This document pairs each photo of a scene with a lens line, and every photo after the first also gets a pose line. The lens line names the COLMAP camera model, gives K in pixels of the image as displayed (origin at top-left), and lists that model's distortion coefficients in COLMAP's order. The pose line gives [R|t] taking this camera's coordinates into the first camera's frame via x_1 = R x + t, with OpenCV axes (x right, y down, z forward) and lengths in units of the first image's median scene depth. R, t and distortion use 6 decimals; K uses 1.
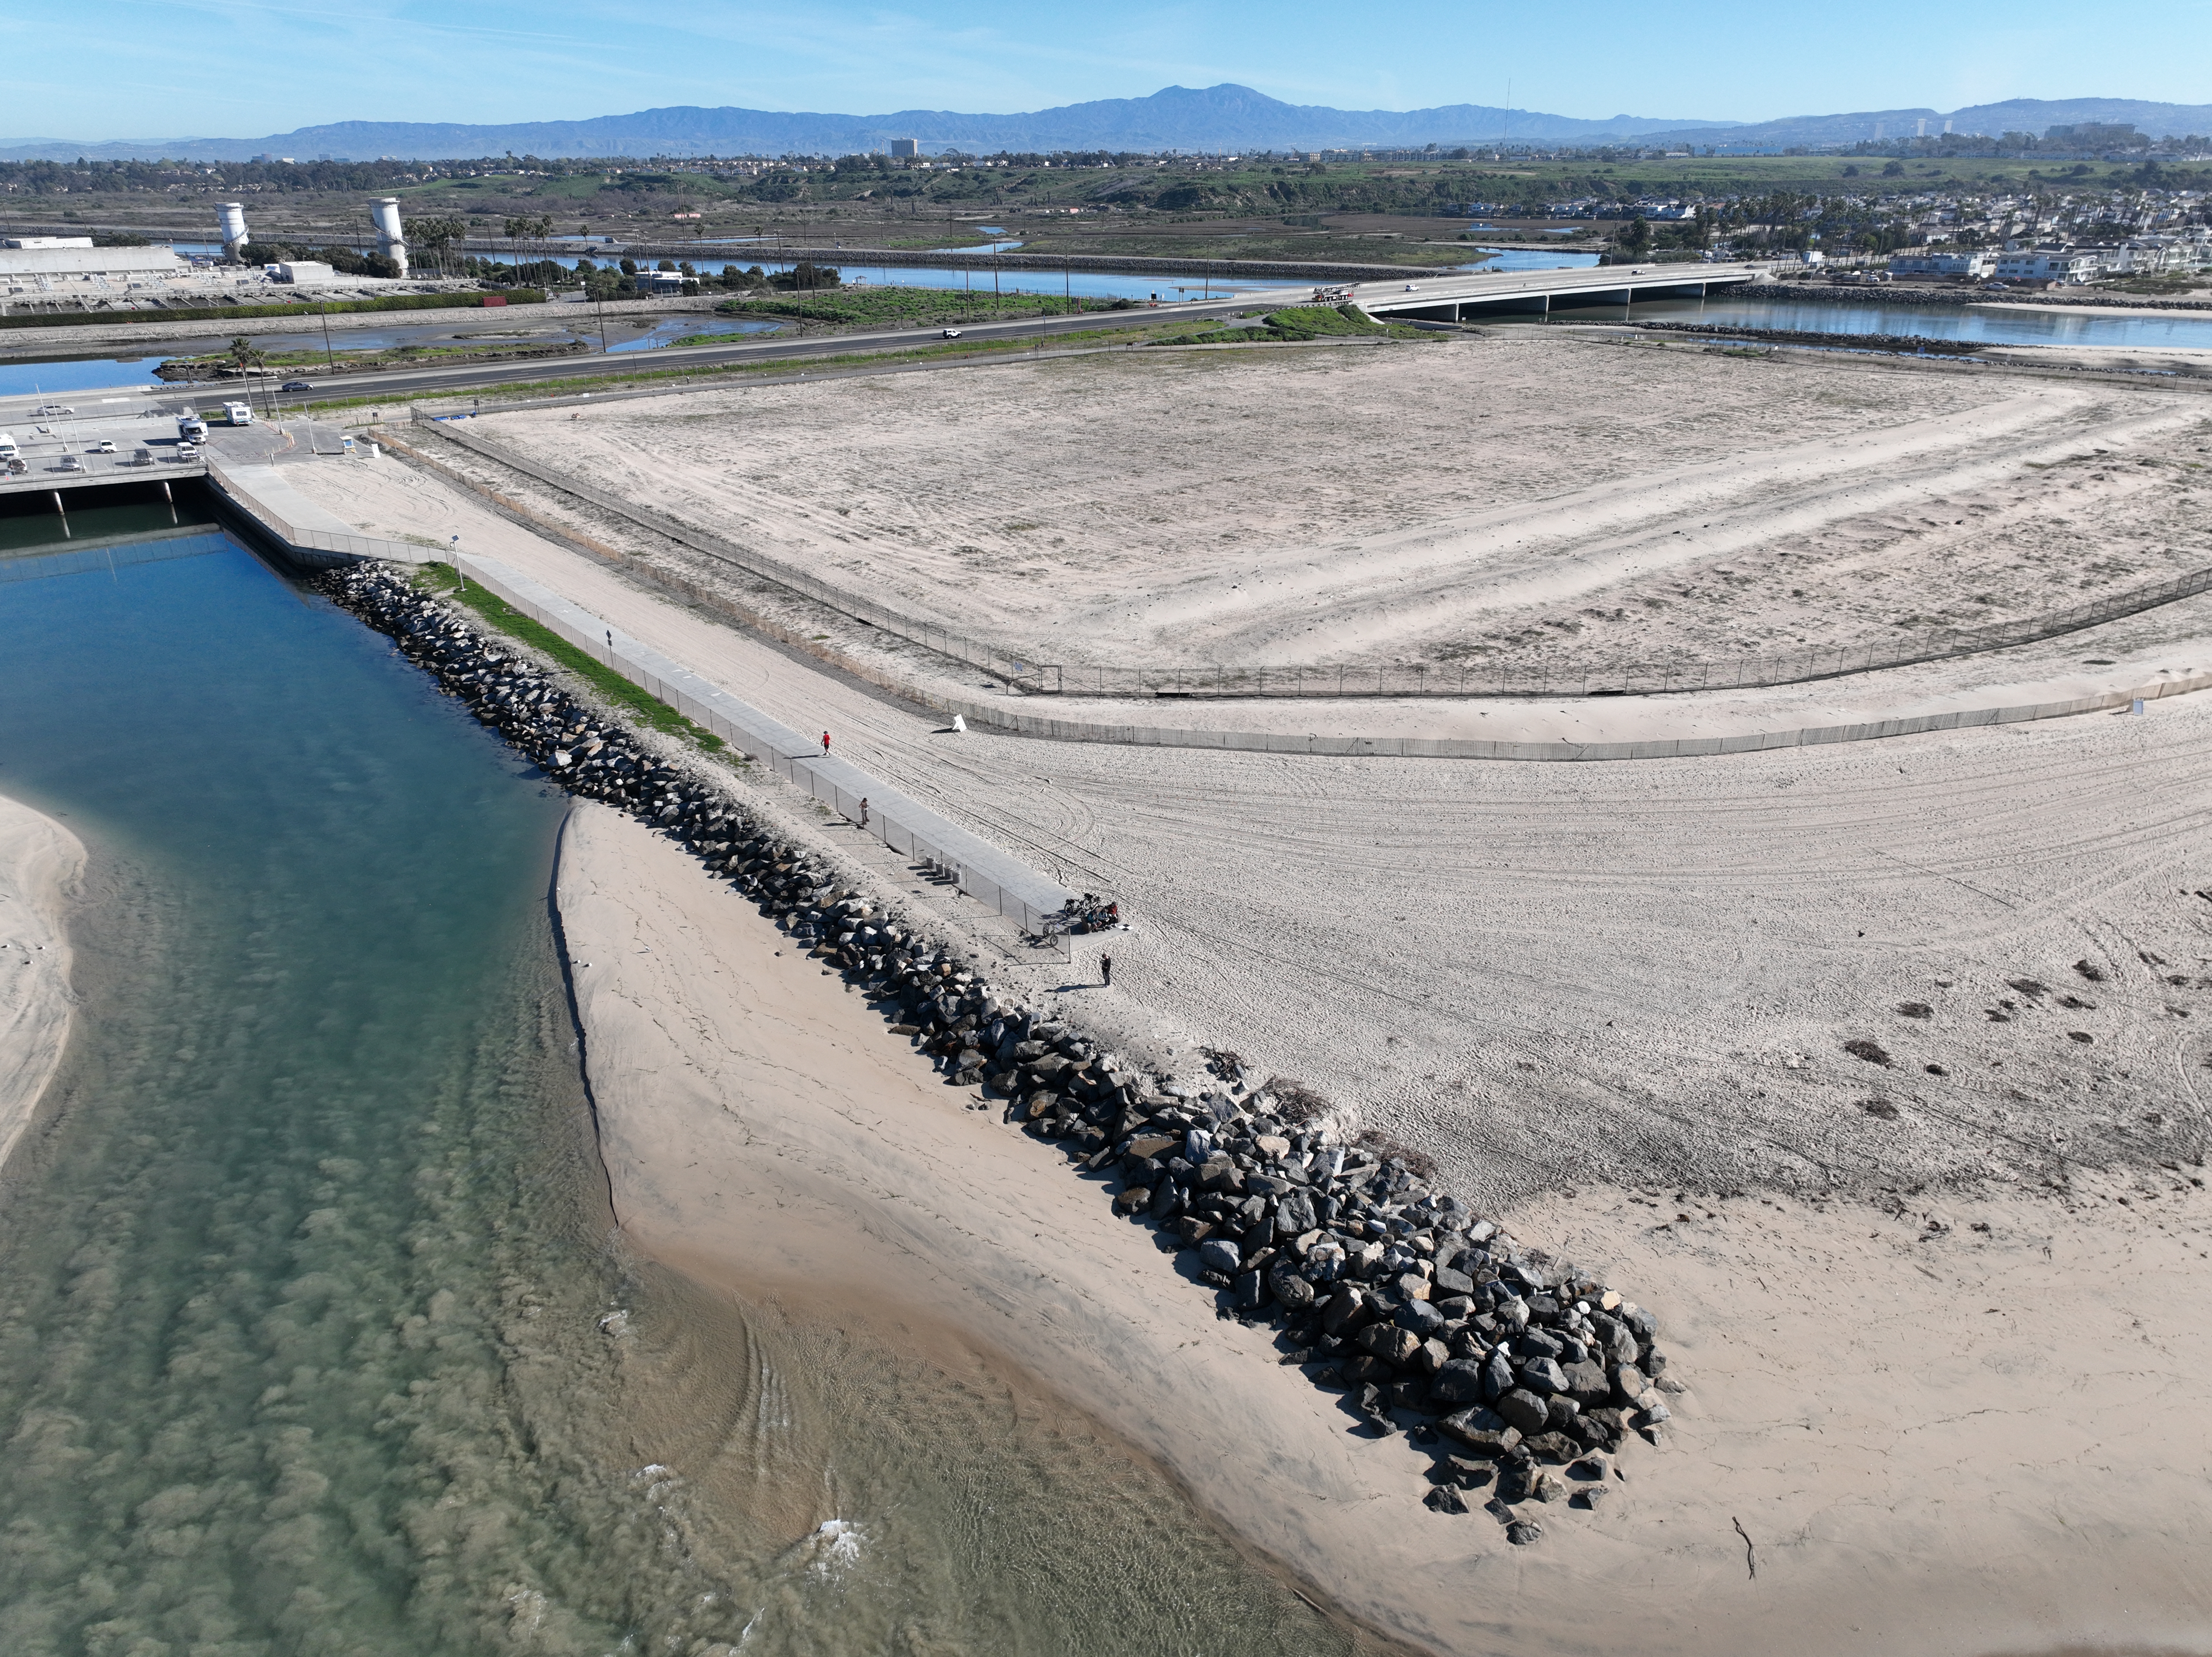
lens RADIAL K [[1541.0, 0, 1108.8], [0, 1541.0, 833.1], [0, 0, 1]] dist [-0.001768, 0.018808]
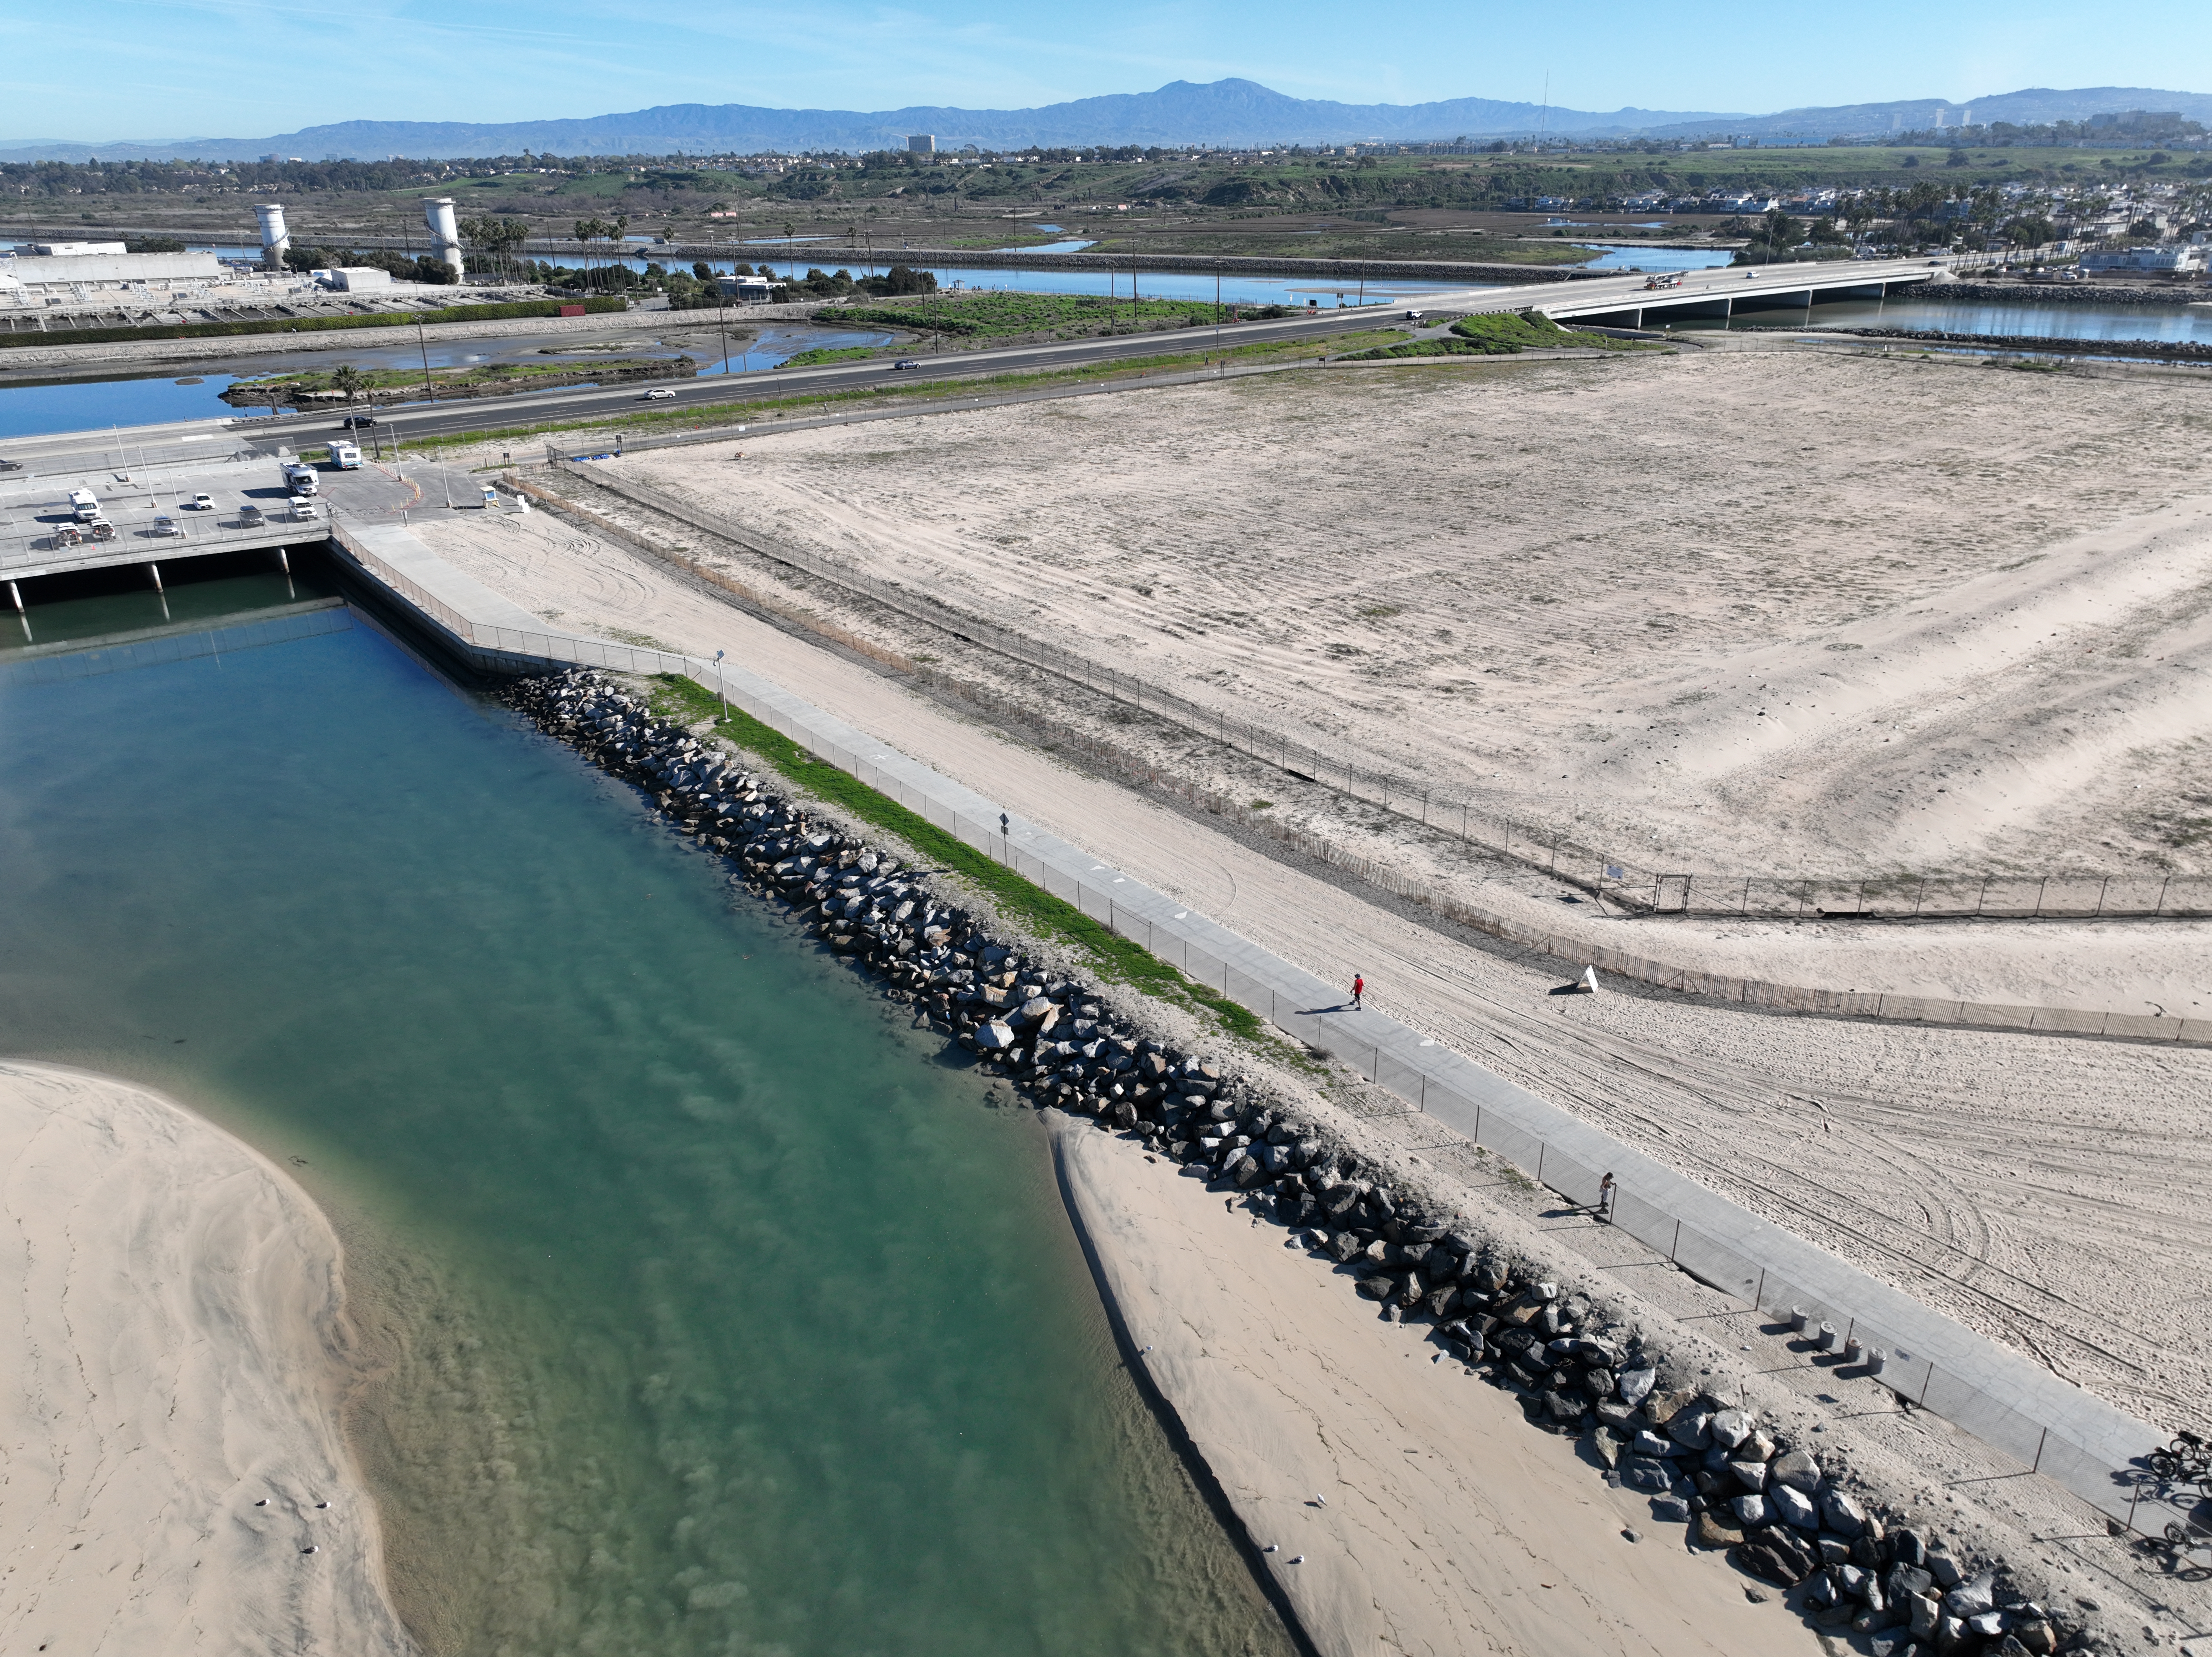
lens RADIAL K [[1541.0, 0, 1108.8], [0, 1541.0, 833.1], [0, 0, 1]] dist [-0.001768, 0.018808]
pose [[0.999986, -0.003976, -0.003413, -0.168144], [0.003984, 0.999989, 0.002475, -0.075998], [0.003403, -0.002489, 0.999991, 0.180553]]
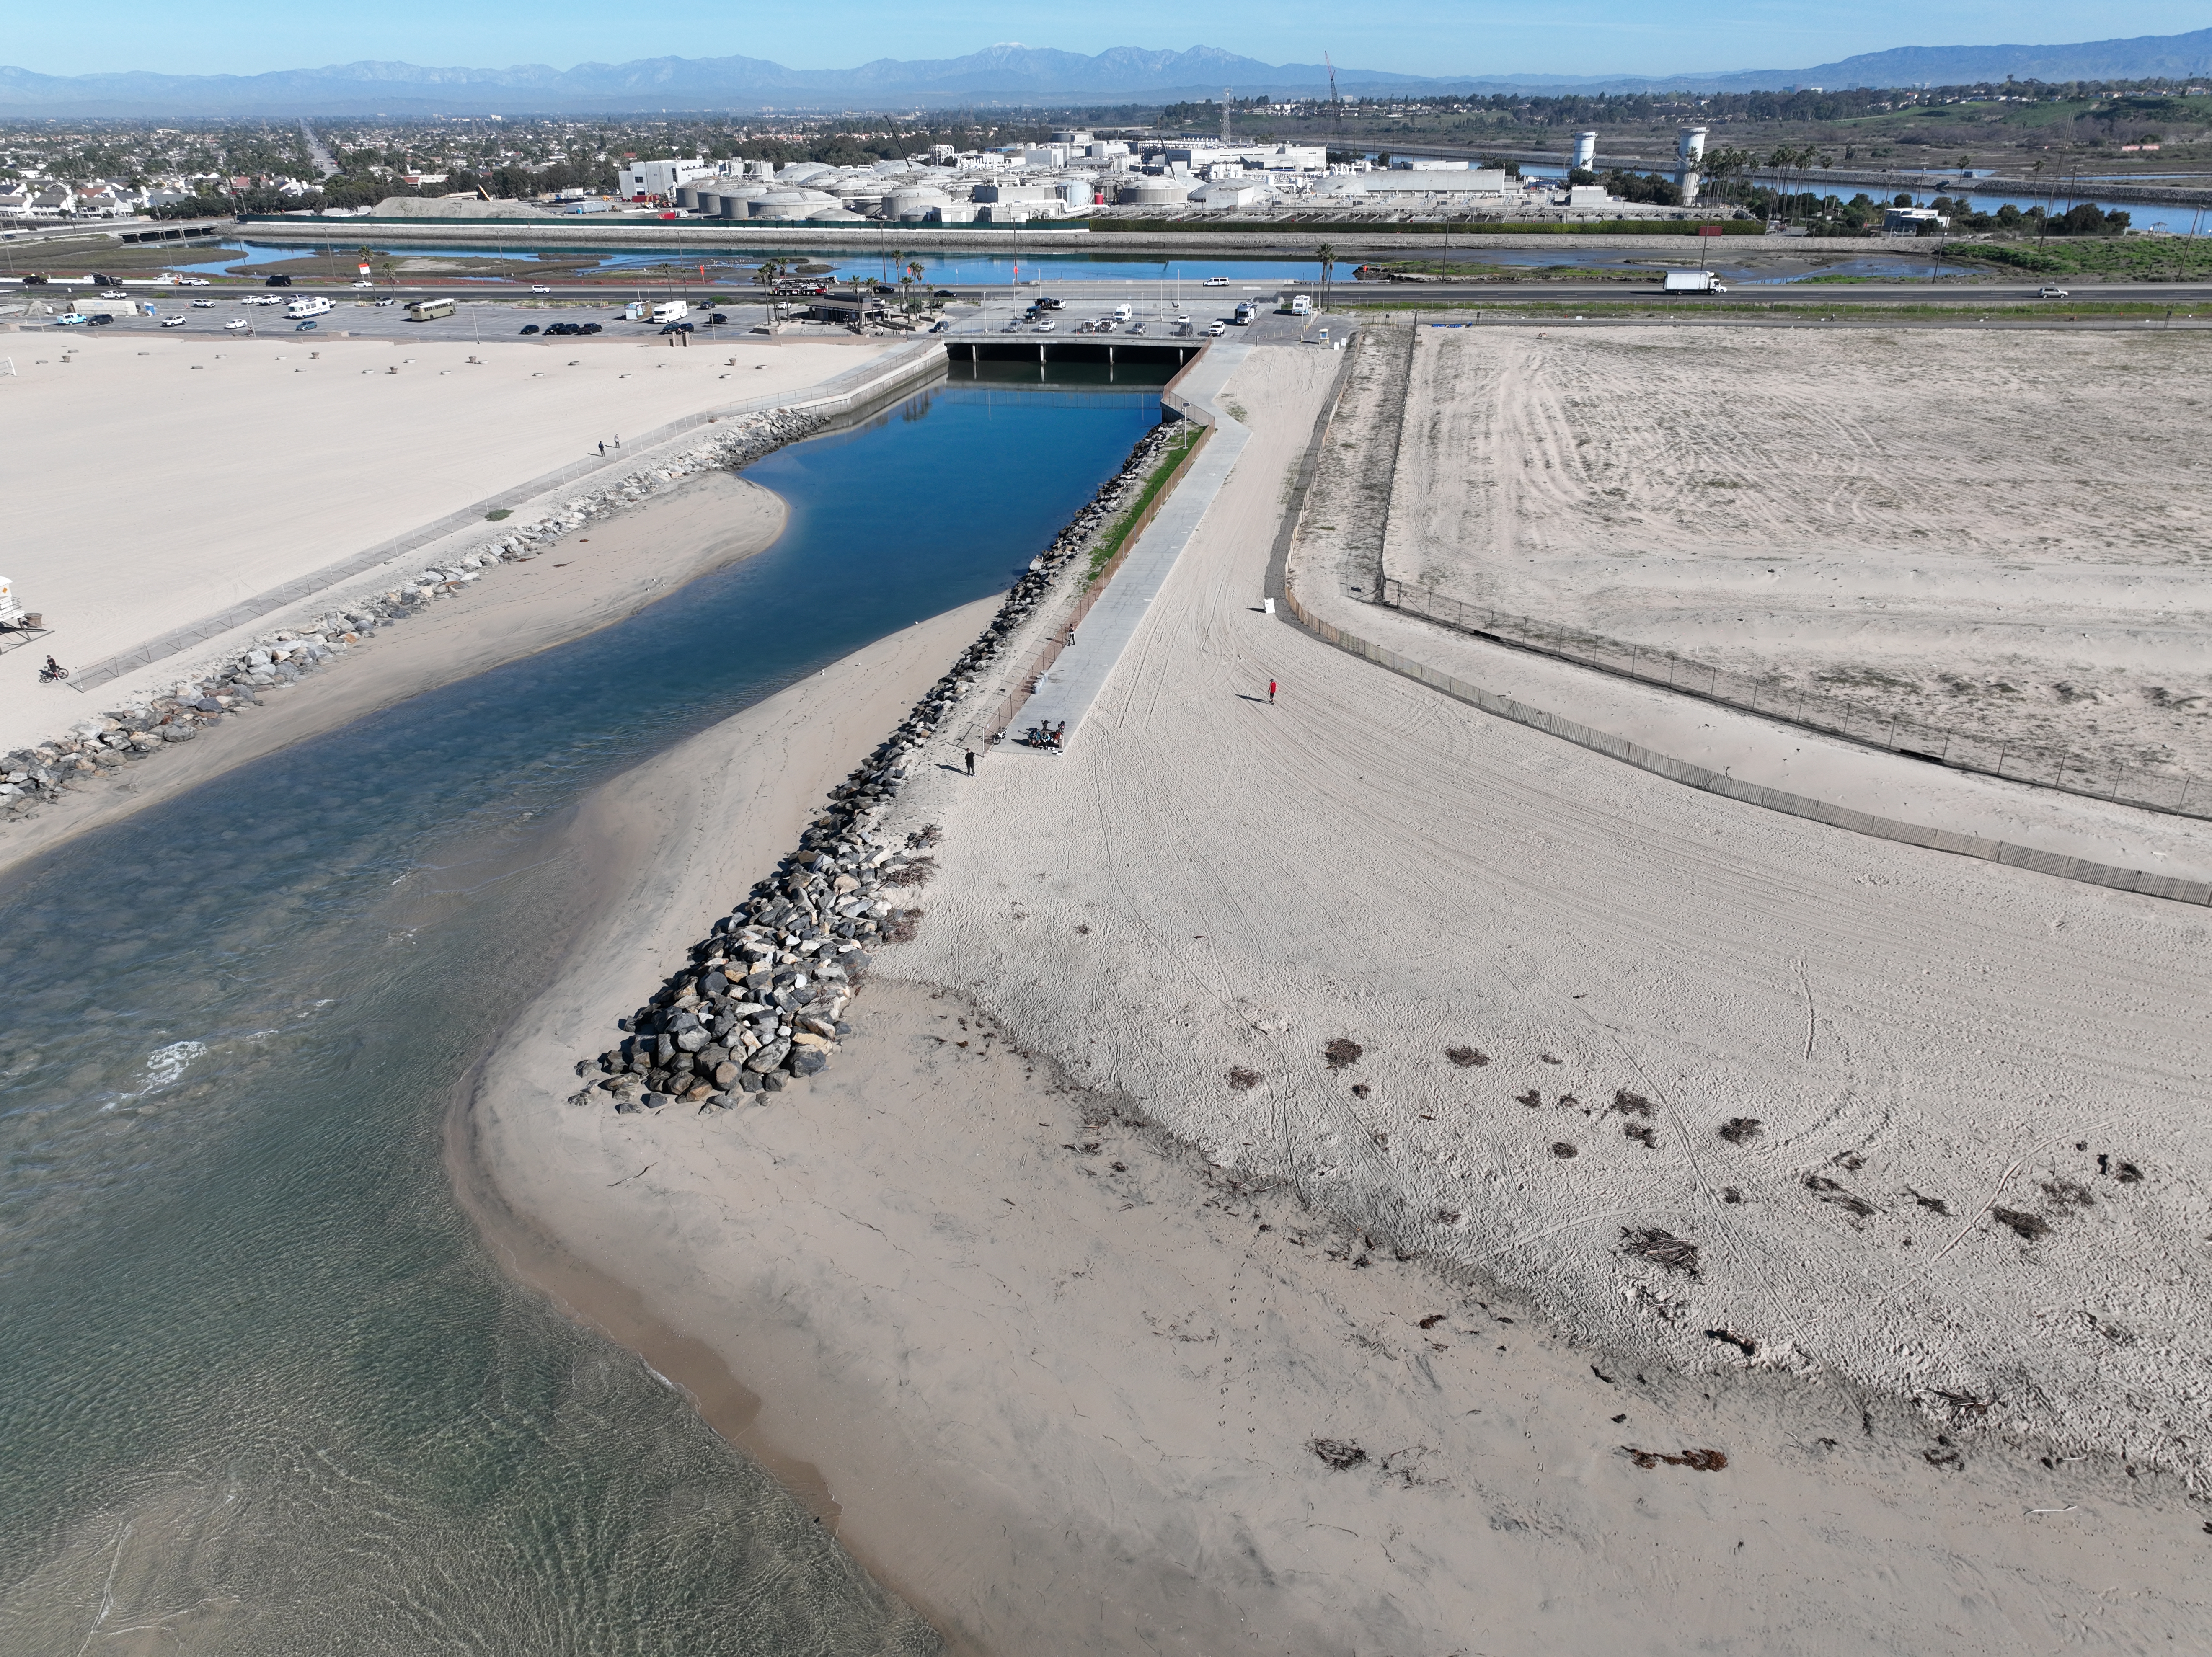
lens RADIAL K [[1553.4, 0, 1112.6], [0, 1553.4, 828.3], [0, 0, 1]] dist [-0.010905, 0.029824]
pose [[0.659519, 0.316851, -0.681645, 0.355437], [-0.293943, 0.943321, 0.154086, -0.032682], [0.691833, 0.098742, 0.715274, 0.074980]]
